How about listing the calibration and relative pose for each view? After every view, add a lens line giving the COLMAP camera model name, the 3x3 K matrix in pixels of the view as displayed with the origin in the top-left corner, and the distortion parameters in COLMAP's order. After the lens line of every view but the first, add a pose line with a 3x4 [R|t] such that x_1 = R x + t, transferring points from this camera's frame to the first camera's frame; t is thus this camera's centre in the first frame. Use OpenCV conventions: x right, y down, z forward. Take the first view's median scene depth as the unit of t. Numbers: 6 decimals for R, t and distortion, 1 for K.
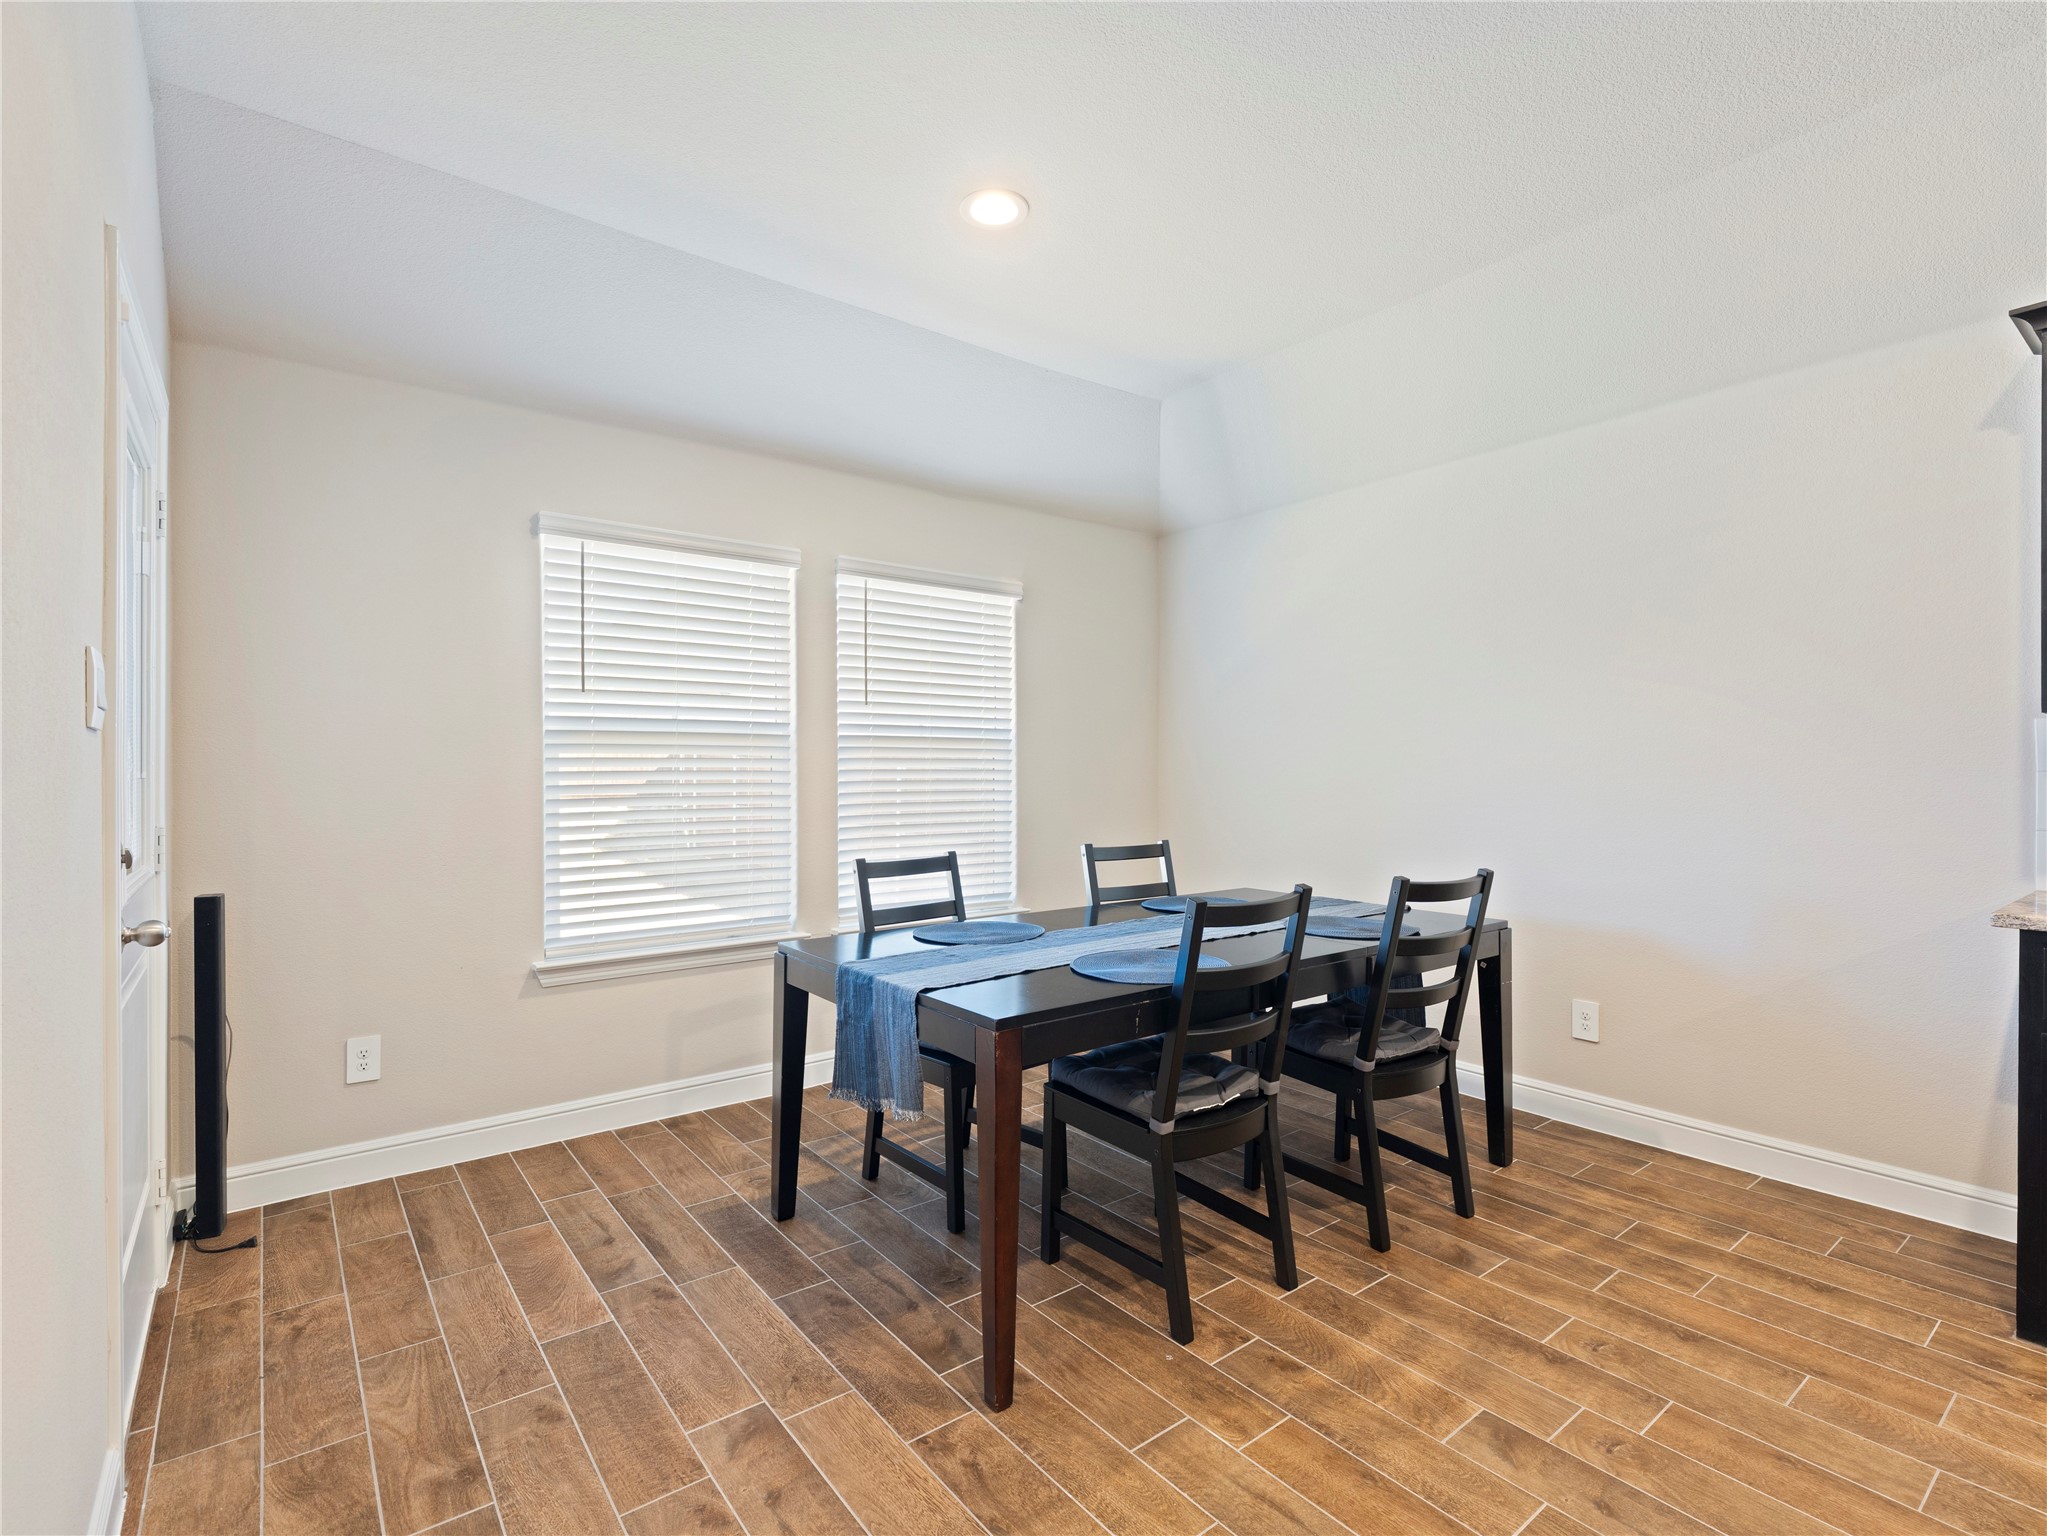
lens RADIAL K [[977.6, 0, 1036.5], [0, 977.6, 777.9], [0, 0, 1]] dist [0.001719, -0.002299]
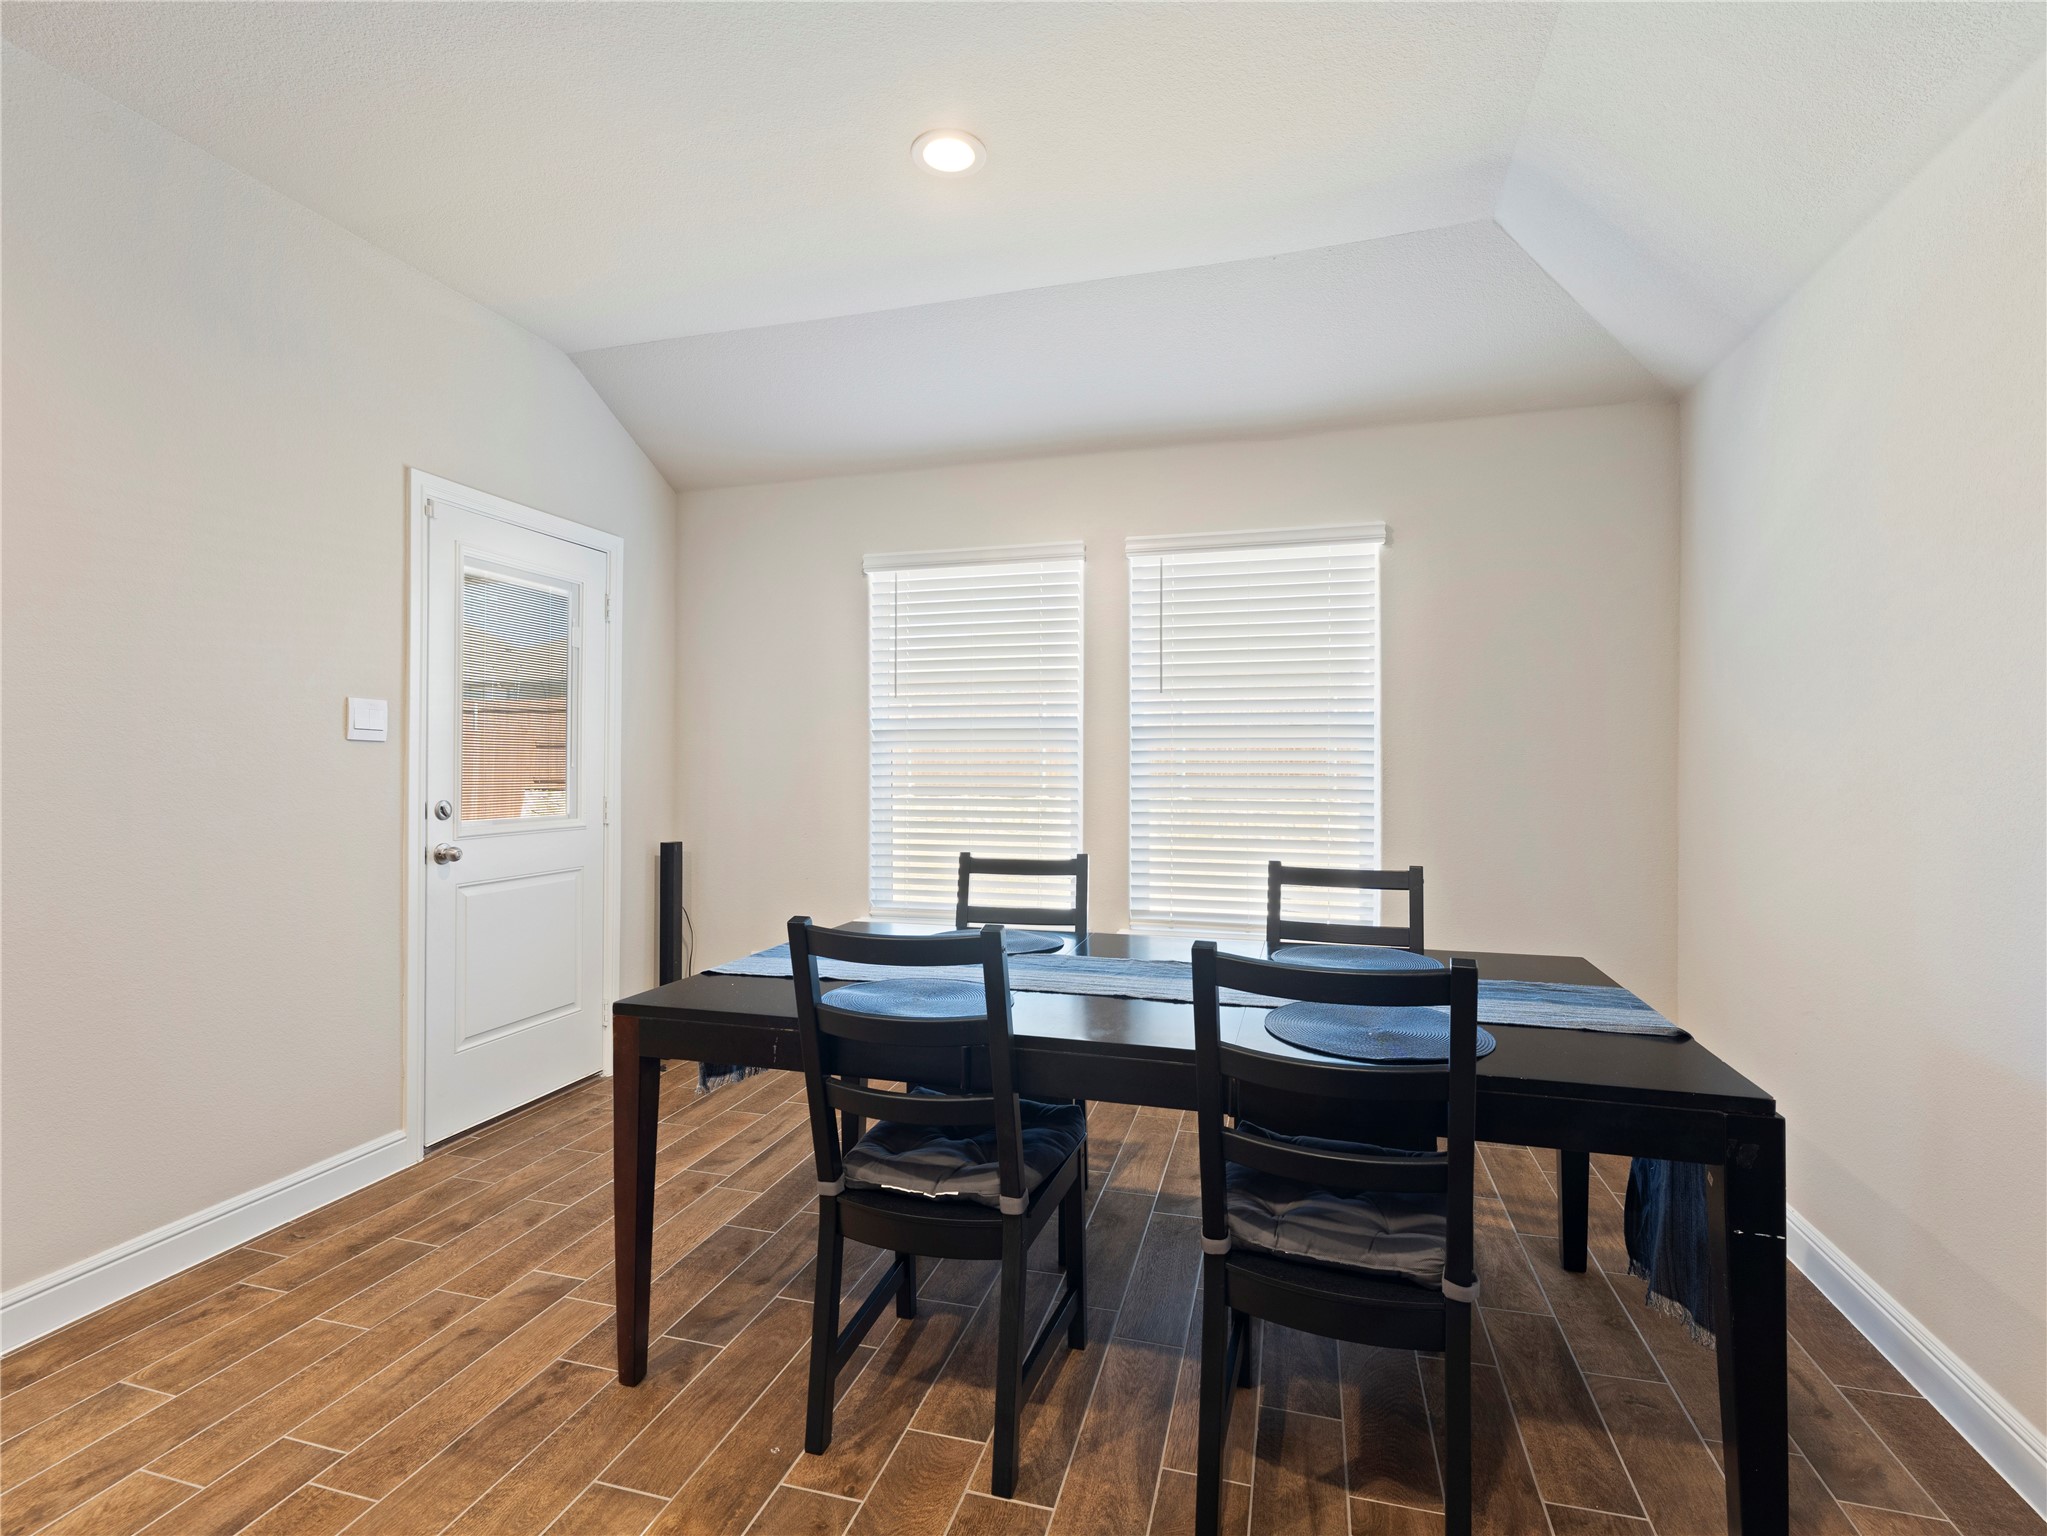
lens RADIAL K [[977.6, 0, 1002.8], [0, 977.6, 766.5], [0, 0, 1]] dist [0.001719, -0.002299]
pose [[0.581659, 0.005688, -0.813413, 0.731044], [-0.006792, 0.999975, 0.002136, -0.009052], [0.813404, 0.004282, 0.581683, 0.508531]]
